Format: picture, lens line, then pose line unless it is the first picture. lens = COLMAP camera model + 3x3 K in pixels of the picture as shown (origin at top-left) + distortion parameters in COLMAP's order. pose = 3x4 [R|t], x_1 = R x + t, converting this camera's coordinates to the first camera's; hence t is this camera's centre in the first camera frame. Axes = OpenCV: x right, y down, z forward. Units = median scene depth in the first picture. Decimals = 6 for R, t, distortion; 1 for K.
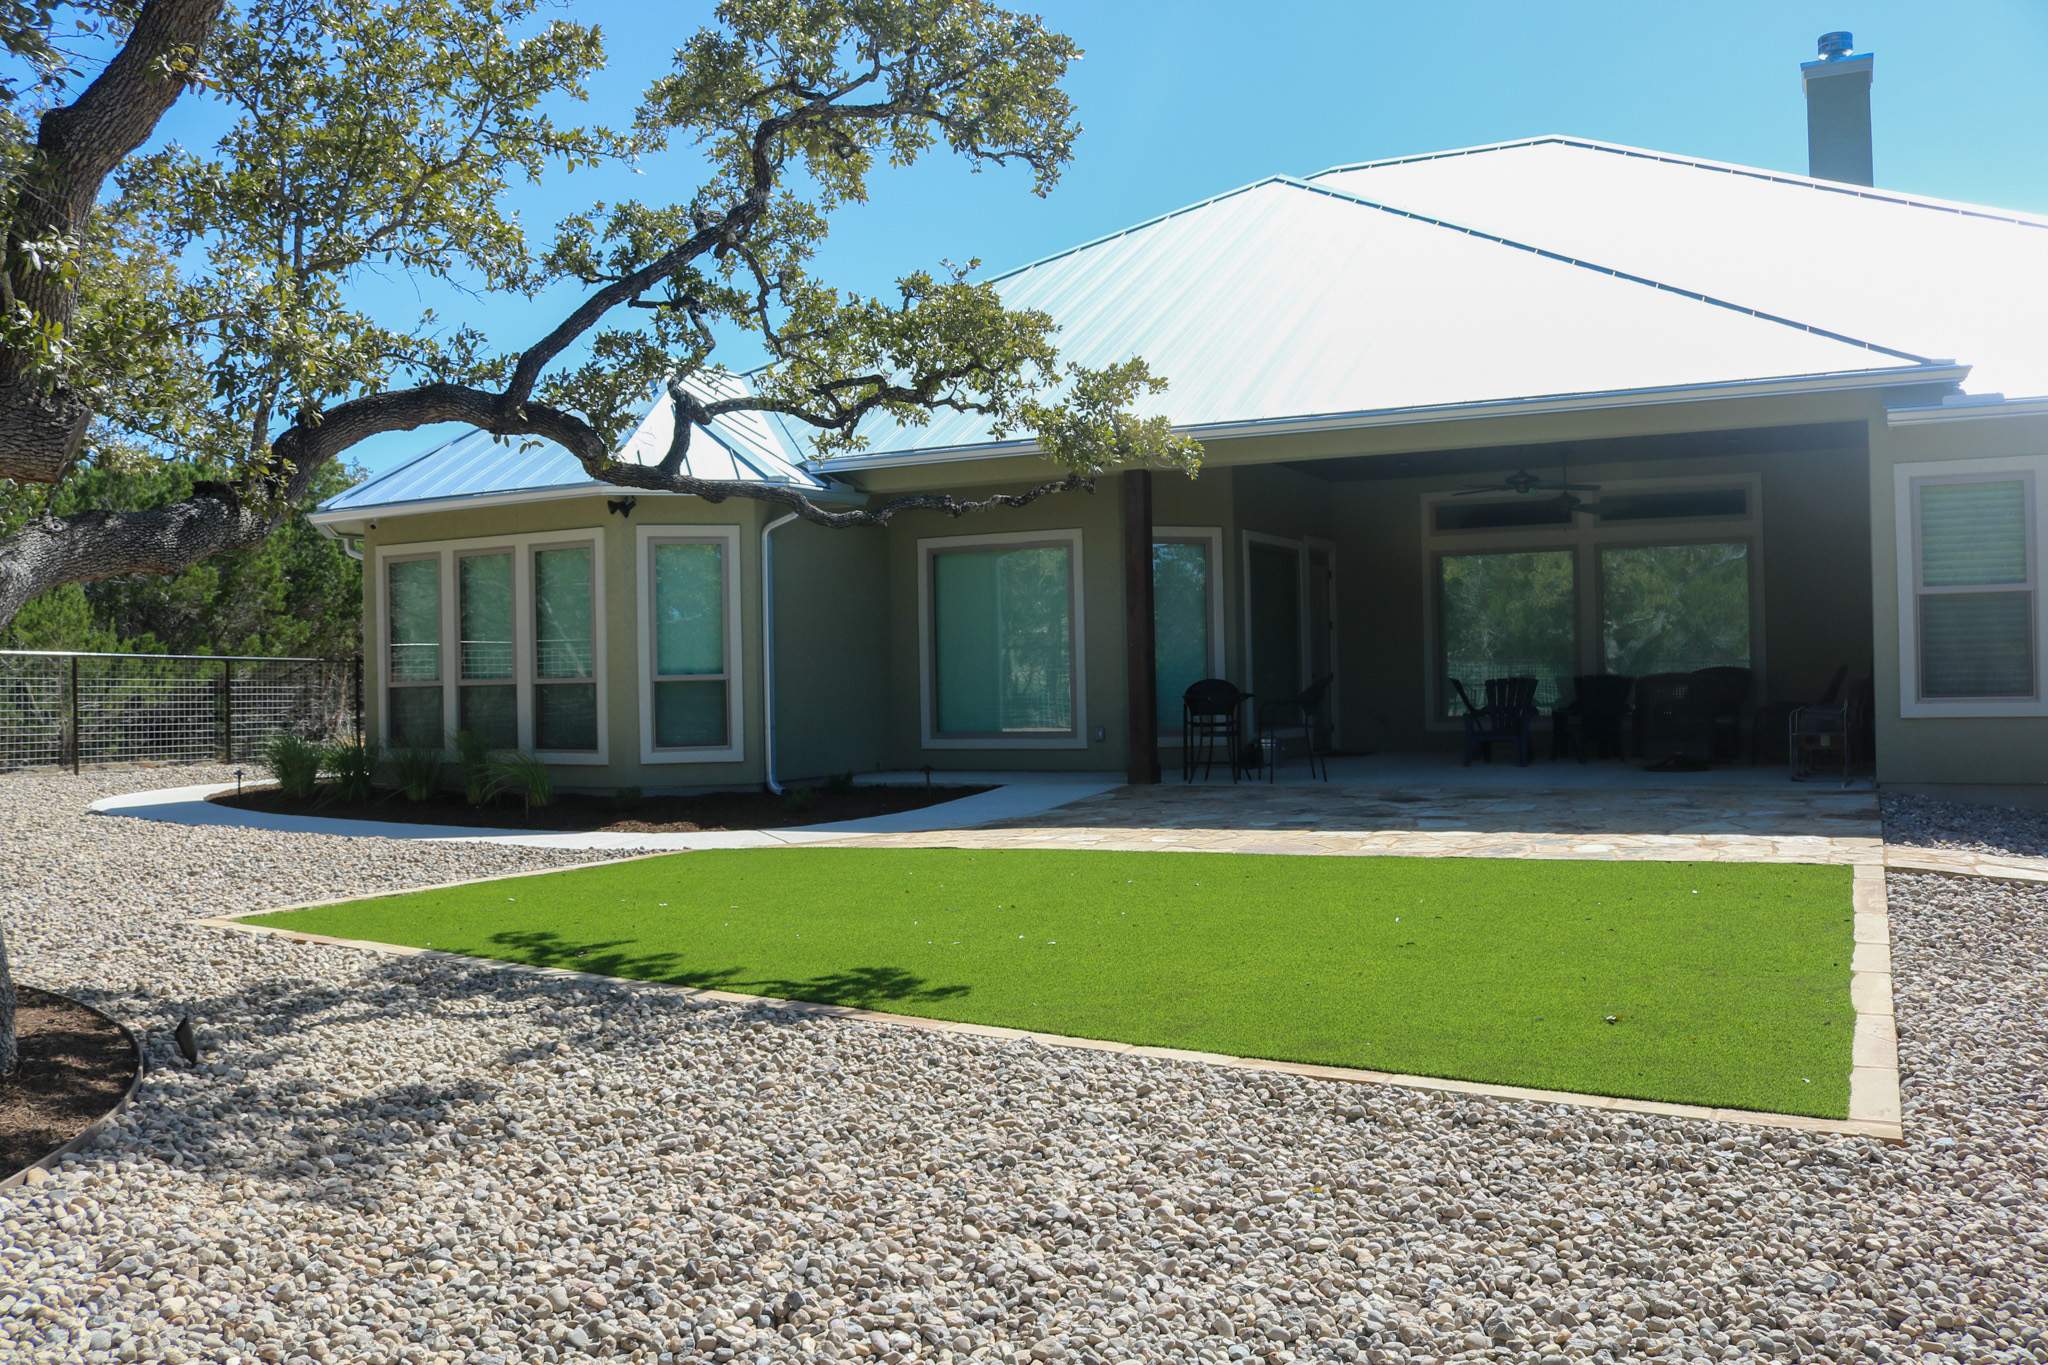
lens RADIAL K [[1708.4, 0, 1022.8], [0, 1708.4, 670.6], [0, 0, 1]] dist [-0.157034, 0.123501]
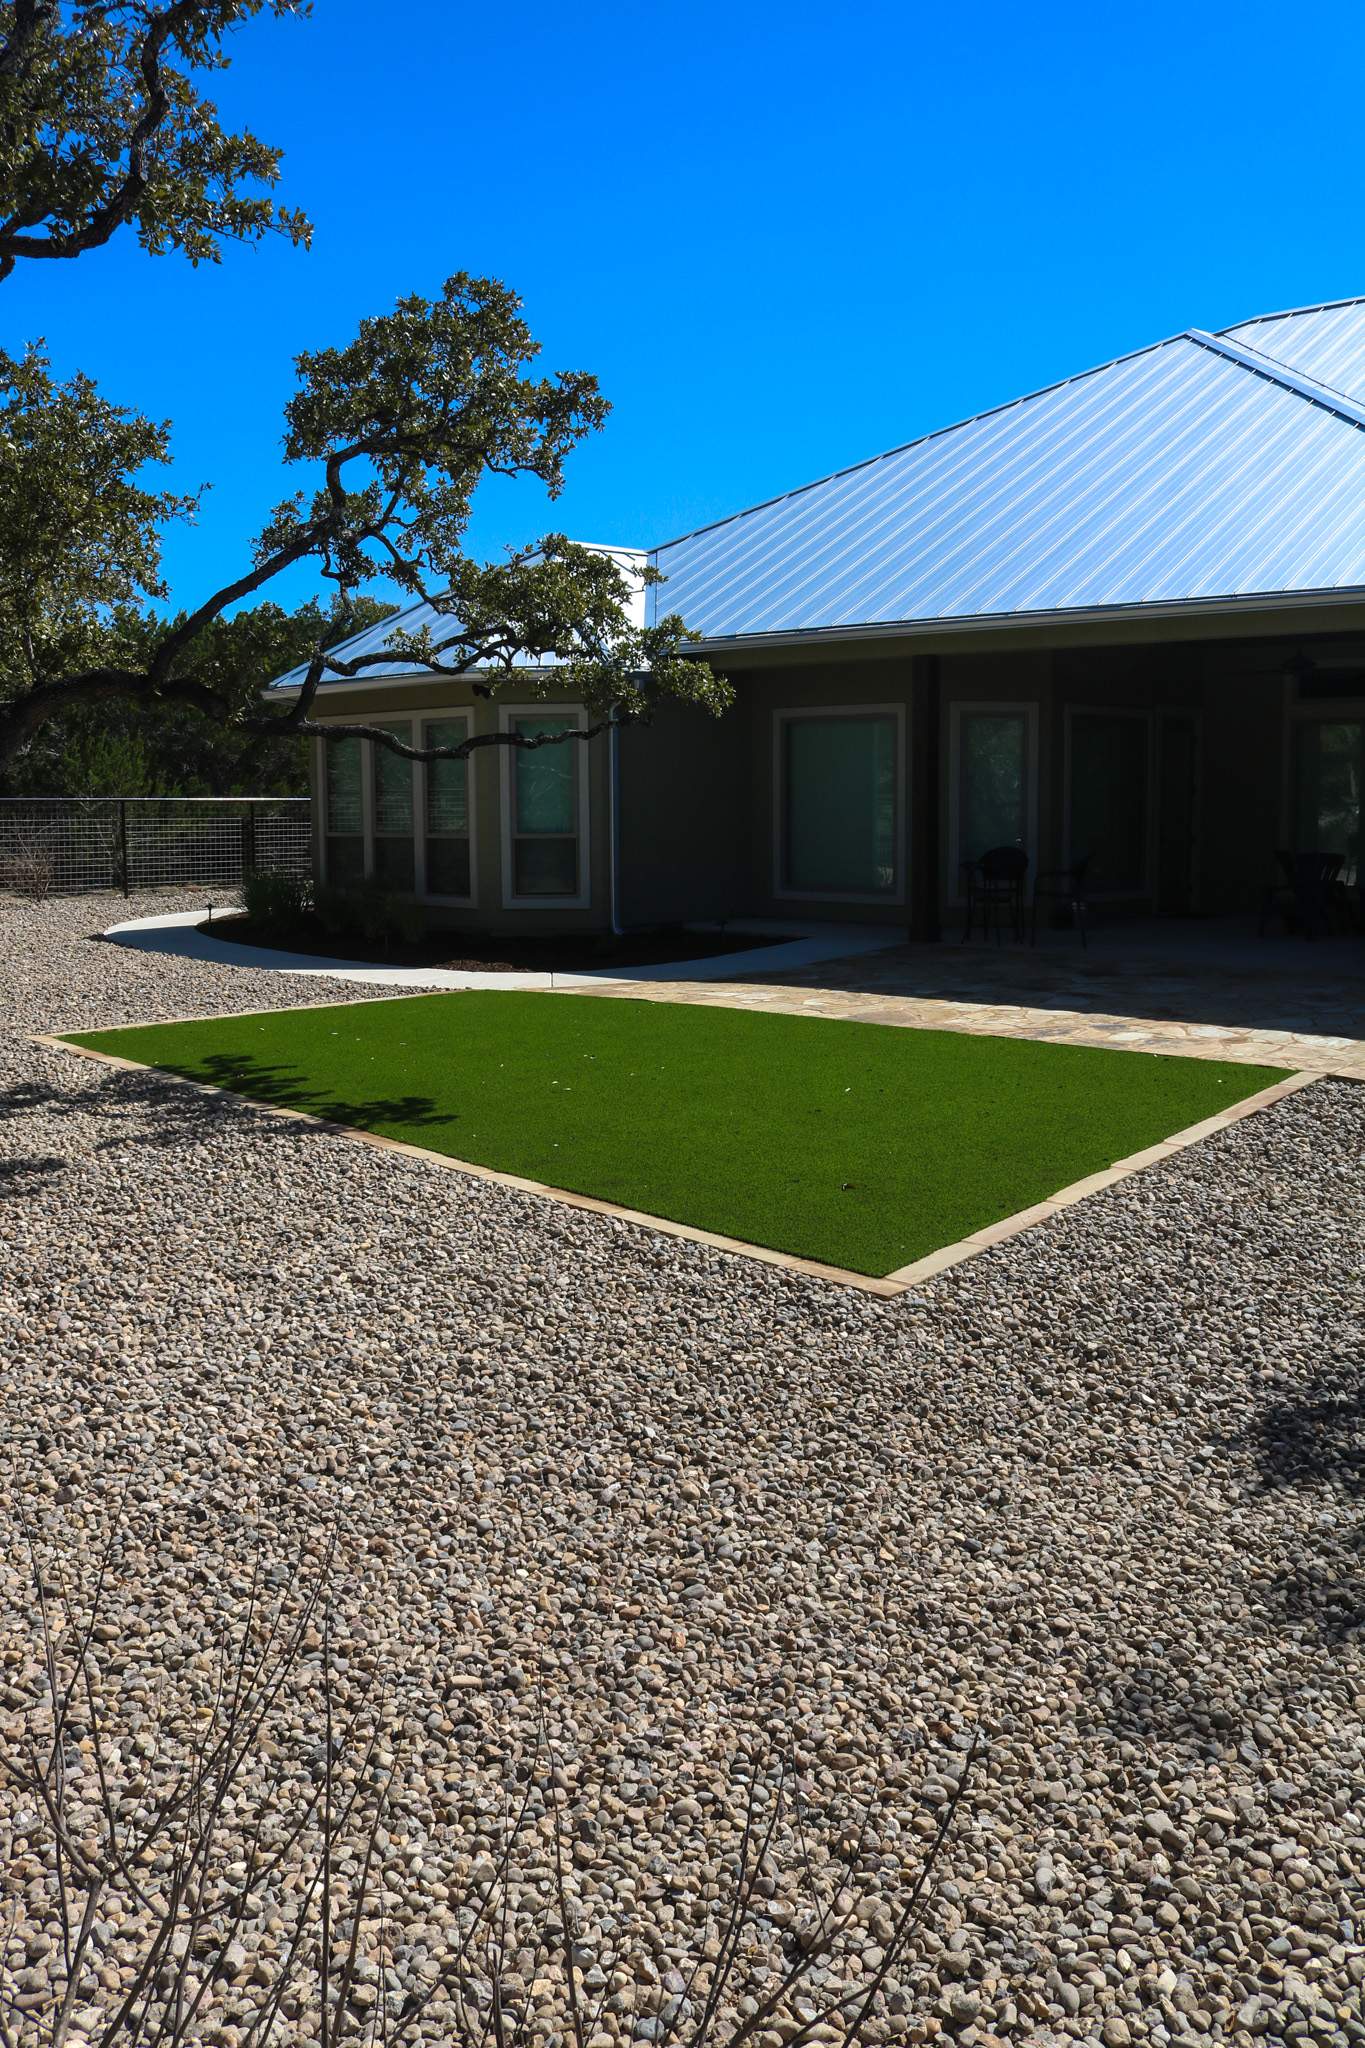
lens RADIAL K [[1708.4, 0, 685.4], [0, 1708.4, 1029.0], [0, 0, 1]] dist [-0.157034, 0.123501]
pose [[0.954931, 0.056192, -0.291461, 0.244972], [-0.012546, 0.988681, 0.149507, -0.040627], [0.296563, -0.139113, 0.944827, -0.099004]]
